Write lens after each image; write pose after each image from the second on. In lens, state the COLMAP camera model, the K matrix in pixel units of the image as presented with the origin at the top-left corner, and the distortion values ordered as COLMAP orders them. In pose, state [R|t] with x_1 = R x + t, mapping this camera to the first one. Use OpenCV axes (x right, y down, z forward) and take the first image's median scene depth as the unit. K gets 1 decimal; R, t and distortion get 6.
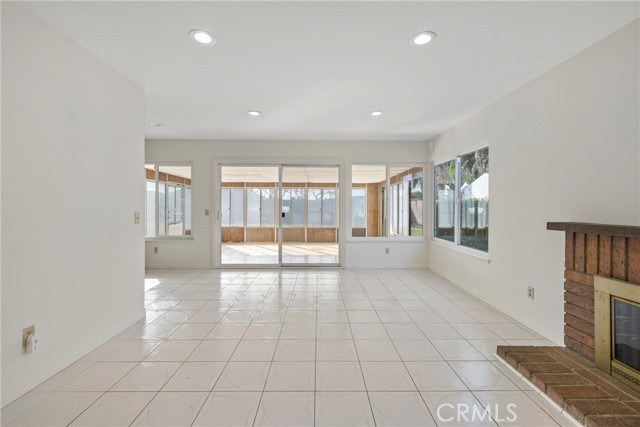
lens RADIAL K [[269.2, 0, 320.7], [0, 269.2, 207.6], [0, 0, 1]] dist [-0.001072, 0.000445]
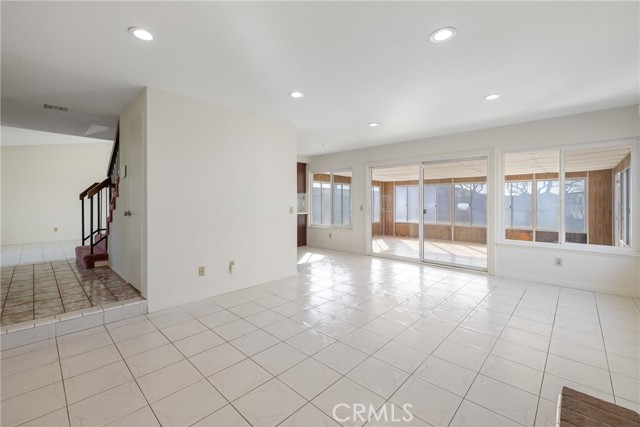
lens RADIAL K [[269.2, 0, 323.0], [0, 269.2, 203.6], [0, 0, 1]] dist [-0.001072, 0.000445]
pose [[0.725176, 0.001705, -0.688562, 0.292090], [-0.004135, 0.999990, -0.001878, 0.000804], [0.688551, 0.004209, 0.725175, -0.008676]]
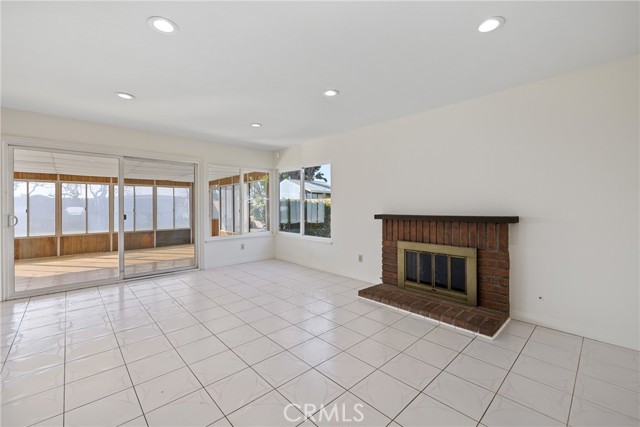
lens RADIAL K [[269.2, 0, 318.8], [0, 269.2, 208.7], [0, 0, 1]] dist [-0.001072, 0.000445]
pose [[0.738009, -0.011856, 0.674686, -0.265082], [0.008155, 0.999929, 0.008650, -0.001217], [-0.674741, -0.000882, 0.738054, -0.019897]]
